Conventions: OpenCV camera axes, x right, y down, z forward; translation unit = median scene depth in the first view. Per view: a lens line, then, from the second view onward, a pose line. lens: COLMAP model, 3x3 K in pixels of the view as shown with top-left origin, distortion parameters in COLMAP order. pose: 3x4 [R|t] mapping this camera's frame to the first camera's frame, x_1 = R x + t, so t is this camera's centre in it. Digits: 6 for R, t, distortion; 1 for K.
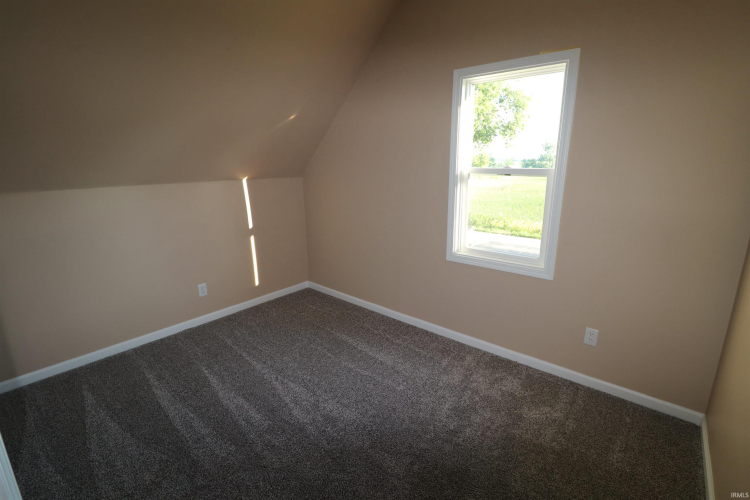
lens RADIAL K [[348.4, 0, 376.7], [0, 348.4, 241.4], [0, 0, 1]] dist [0.000002, -0.011806]
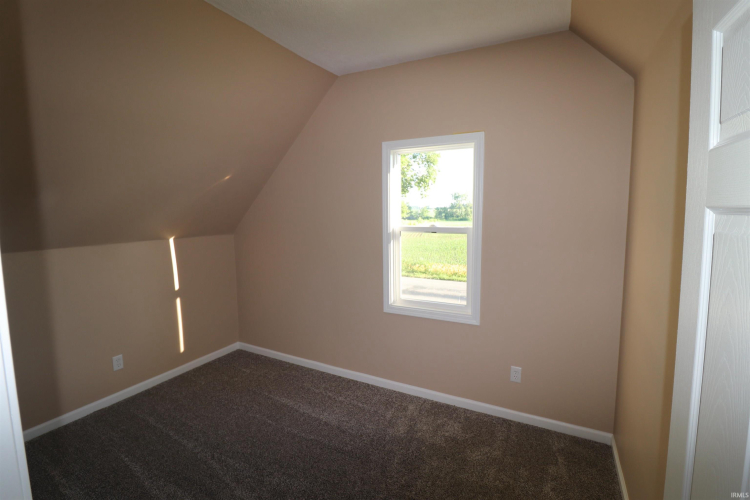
lens RADIAL K [[345.9, 0, 374.6], [0, 345.9, 240.8], [0, 0, 1]] dist [-0.001221, -0.012988]
pose [[0.977968, -0.024166, 0.207349, -0.041927], [0.052815, 0.989605, -0.133764, -0.022835], [-0.201961, 0.141768, 0.969079, -0.040742]]
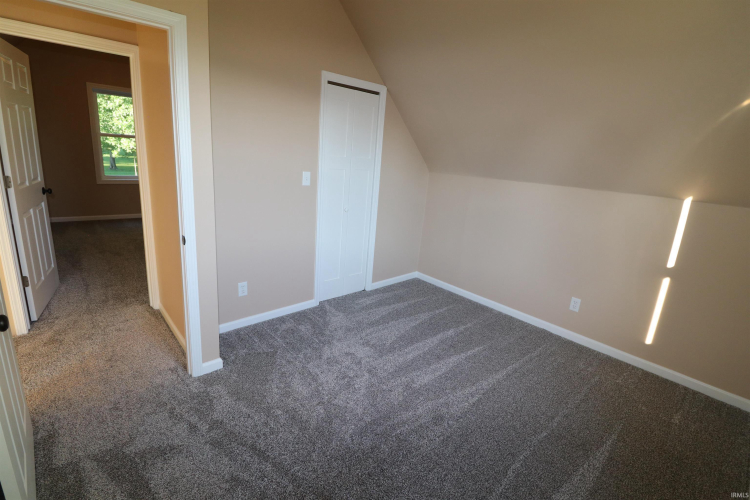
lens RADIAL K [[348.4, 0, 376.7], [0, 348.4, 241.4], [0, 0, 1]] dist [0.000002, -0.011806]
pose [[-0.141013, 0.240367, -0.960385, 0.556397], [-0.291802, 0.916891, 0.272327, -0.148367], [0.946027, 0.318644, -0.059154, 0.650600]]
